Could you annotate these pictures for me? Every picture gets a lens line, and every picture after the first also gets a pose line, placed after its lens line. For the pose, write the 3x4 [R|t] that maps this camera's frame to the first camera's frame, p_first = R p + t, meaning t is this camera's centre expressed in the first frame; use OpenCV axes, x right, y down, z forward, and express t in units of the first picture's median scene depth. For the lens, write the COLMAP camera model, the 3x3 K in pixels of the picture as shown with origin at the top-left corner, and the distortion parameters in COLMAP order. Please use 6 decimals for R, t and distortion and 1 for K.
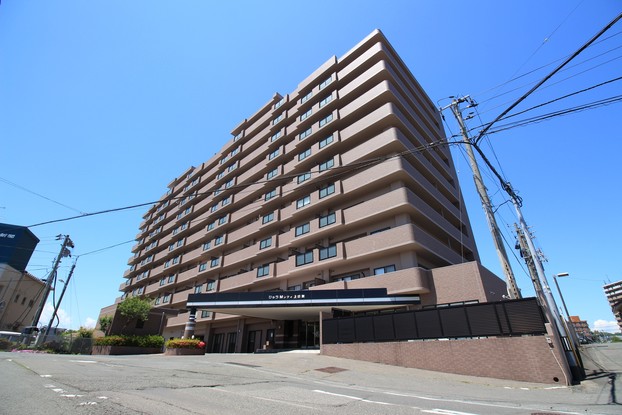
lens RADIAL K [[286.1, 0, 312.0], [0, 286.1, 205.5], [0, 0, 1]] dist [-0.008126, -0.000430]
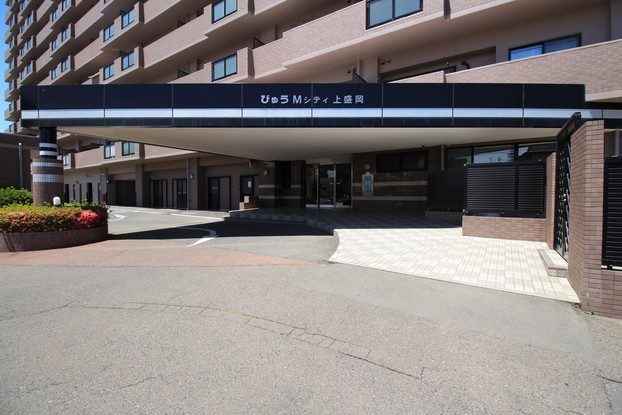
lens RADIAL K [[286.1, 0, 313.2], [0, 286.1, 206.1], [0, 0, 1]] dist [-0.008126, -0.000430]
pose [[0.986515, -0.011999, 0.163228, -0.111066], [-0.072955, 0.860512, 0.504179, 0.190622], [-0.146510, -0.509289, 0.848033, 0.471405]]
